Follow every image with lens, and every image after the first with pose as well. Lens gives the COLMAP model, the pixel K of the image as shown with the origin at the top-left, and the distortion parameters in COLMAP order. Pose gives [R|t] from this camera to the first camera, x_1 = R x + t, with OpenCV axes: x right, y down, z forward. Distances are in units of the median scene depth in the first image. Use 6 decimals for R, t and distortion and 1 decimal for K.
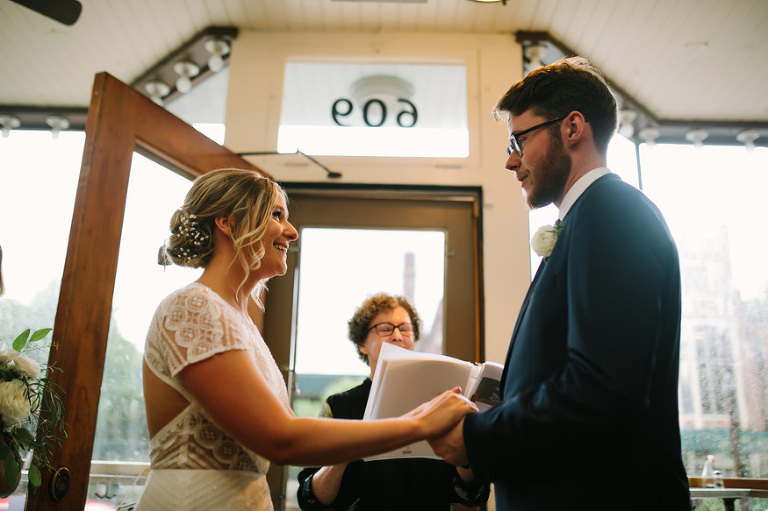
lens RADIAL K [[737.0, 0, 384.0], [0, 737.0, 255.5], [0, 0, 1]] dist [-0.049001, 0.074434]
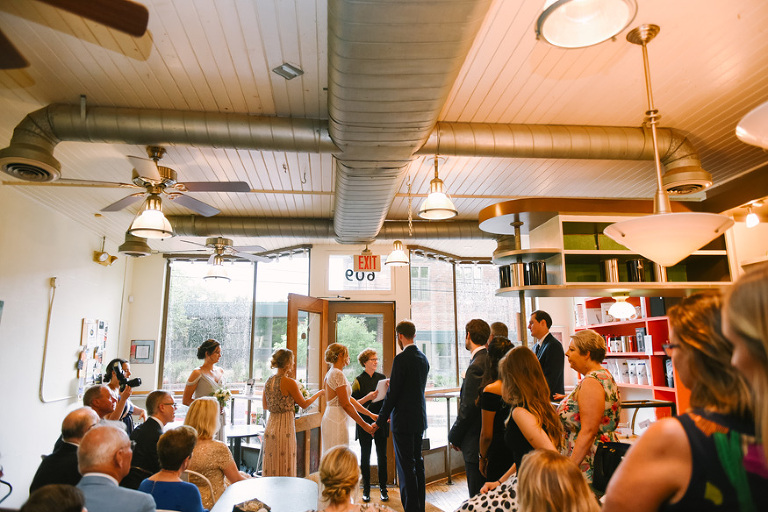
lens RADIAL K [[527.2, 0, 391.0], [0, 527.2, 255.1], [0, 0, 1]] dist [-0.042410, 0.041379]
pose [[0.992574, -0.007218, 0.121424, -0.150500], [-0.005274, 0.994746, 0.102240, -0.504245], [-0.121524, -0.102121, 0.987321, -1.147109]]
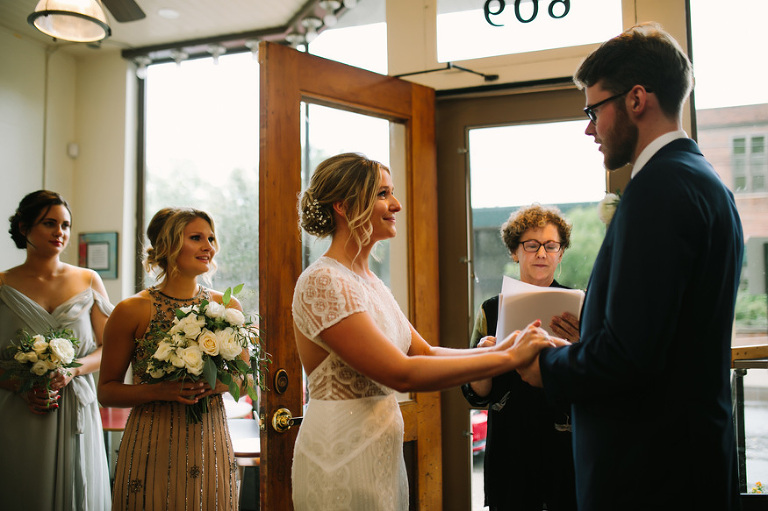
lens RADIAL K [[737.0, 0, 384.0], [0, 737.0, 255.5], [0, 0, 1]] dist [-0.049001, 0.074434]
pose [[0.944955, -0.057362, -0.322133, 0.109543], [0.131703, 0.967918, 0.213983, -0.105910], [0.299524, -0.244630, 0.922194, -0.073619]]
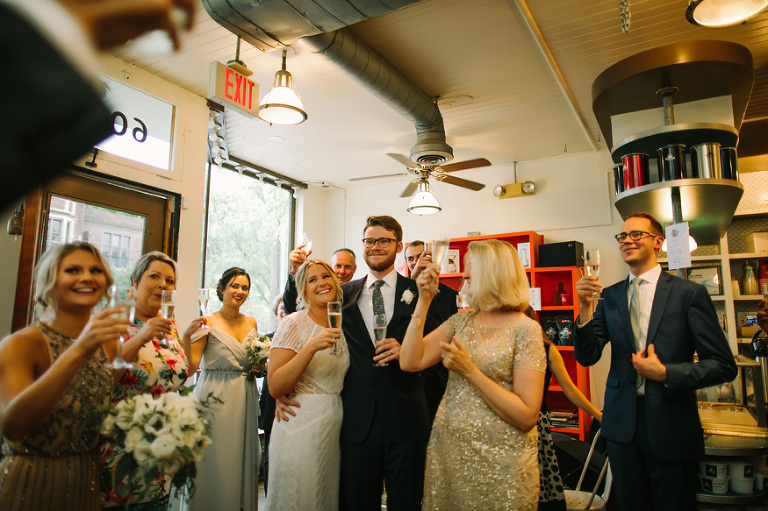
lens RADIAL K [[527.2, 0, 391.0], [0, 527.2, 254.6], [0, 0, 1]] dist [-0.042410, 0.041379]
pose [[0.495059, 0.104274, 0.862579, -0.598238], [-0.244071, 0.969488, 0.022881, -0.102329], [-0.833874, -0.221858, 0.505404, 0.011892]]
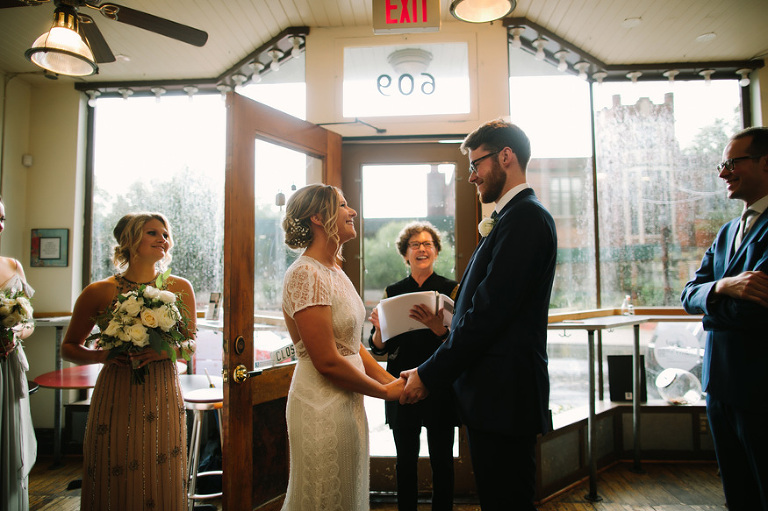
lens RADIAL K [[527.2, 0, 391.0], [0, 527.2, 254.6], [0, 0, 1]] dist [-0.042410, 0.041379]
pose [[0.997727, -0.036513, -0.056635, 0.004363], [0.049187, 0.969096, 0.241732, -0.121096], [0.046059, -0.243968, 0.968689, -0.106752]]
